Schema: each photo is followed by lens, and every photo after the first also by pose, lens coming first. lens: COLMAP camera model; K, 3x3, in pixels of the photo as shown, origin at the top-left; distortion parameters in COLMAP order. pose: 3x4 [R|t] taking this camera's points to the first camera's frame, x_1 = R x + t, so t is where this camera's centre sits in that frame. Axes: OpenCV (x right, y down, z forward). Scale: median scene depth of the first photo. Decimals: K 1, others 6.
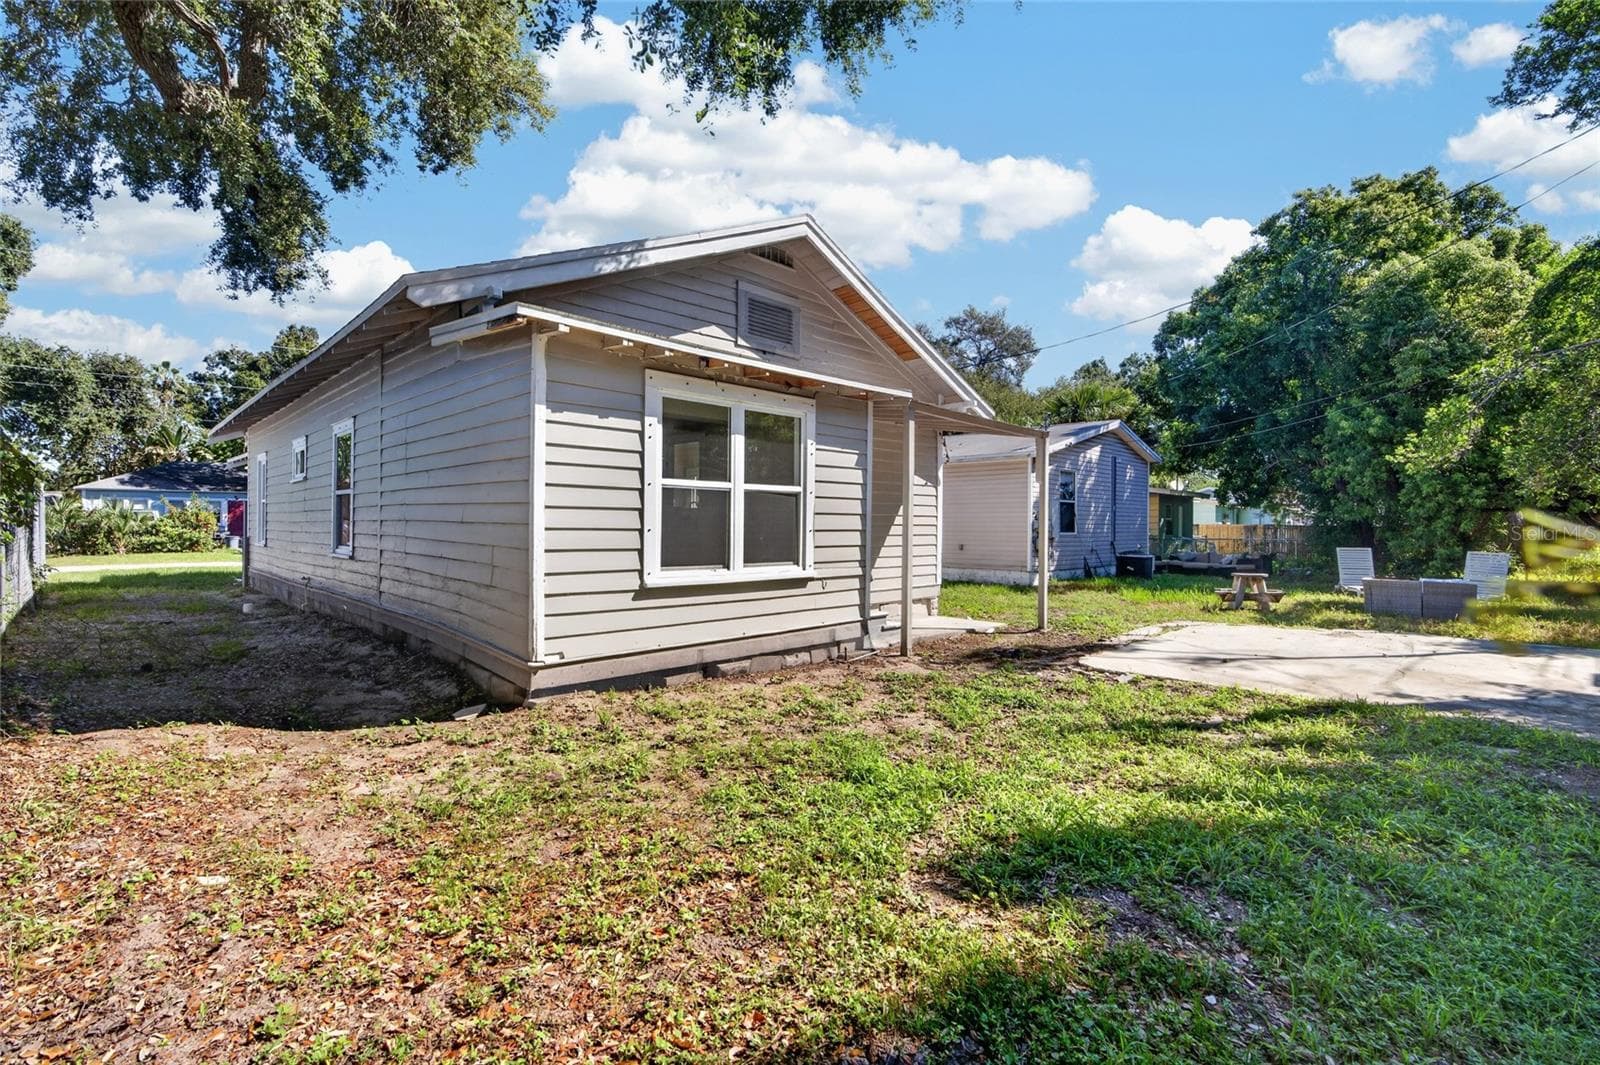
lens RADIAL K [[706.9, 0, 790.9], [0, 706.9, 535.5], [0, 0, 1]] dist [-0.002177, 0.001019]
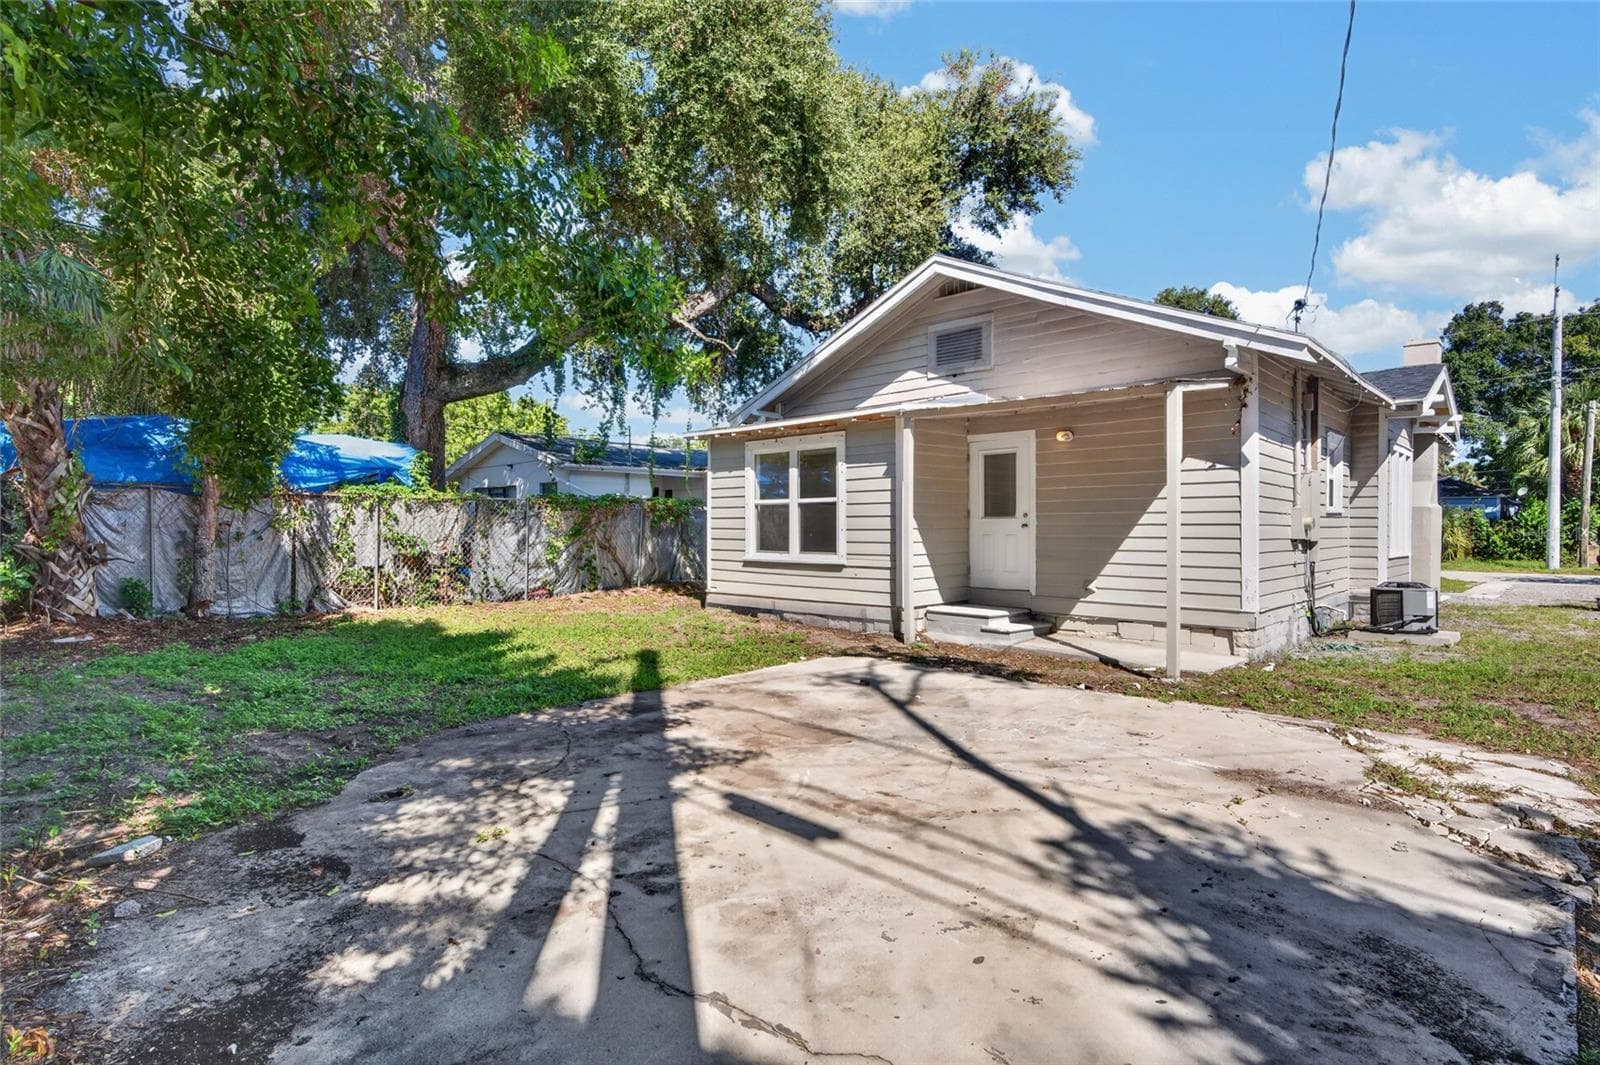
lens RADIAL K [[786.2, 0, 800.0], [0, 786.2, 532.5], [0, 0, 1]] dist [0.001525, 0.000116]
pose [[0.039487, -0.000620, -0.999220, 1.612974], [-0.015658, 0.999877, -0.001239, 0.001440], [0.999097, 0.015695, 0.039473, 0.922441]]
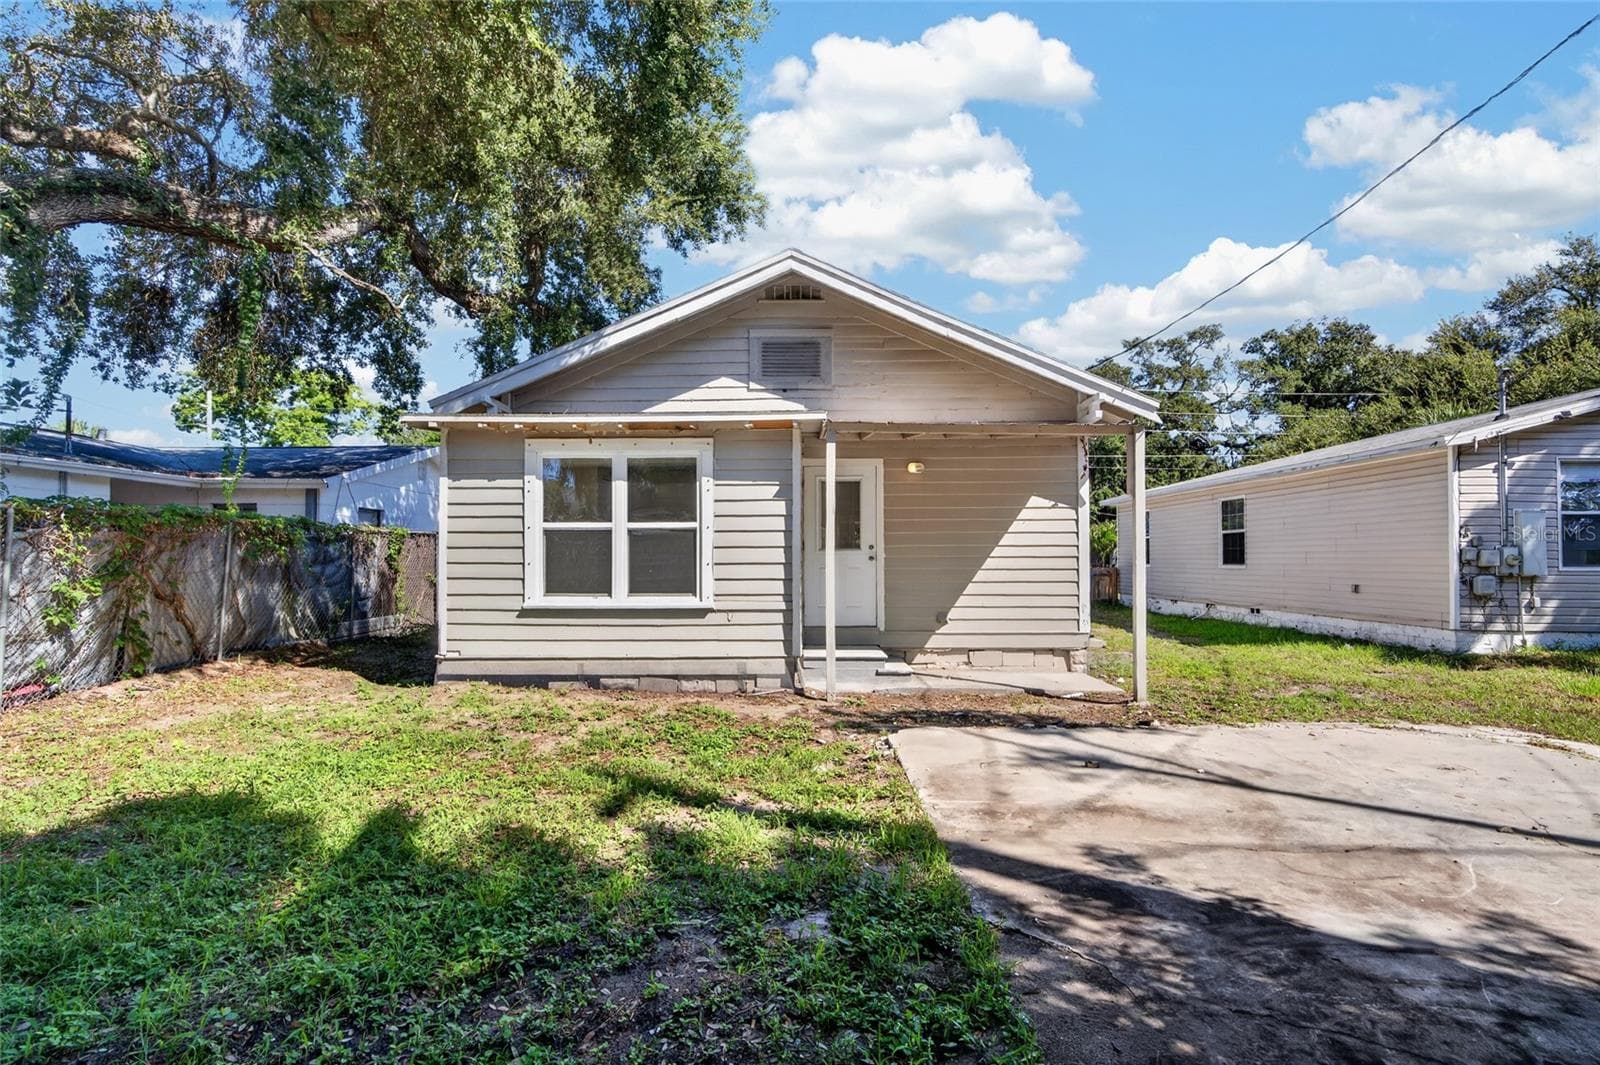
lens RADIAL K [[726.9, 0, 802.5], [0, 726.9, 550.7], [0, 0, 1]] dist [0.001645, 0.000219]
pose [[0.710512, -0.016214, -0.703498, 0.944968], [-0.003659, 0.999636, -0.026735, 0.002150], [0.703675, 0.021570, 0.710194, 0.359002]]
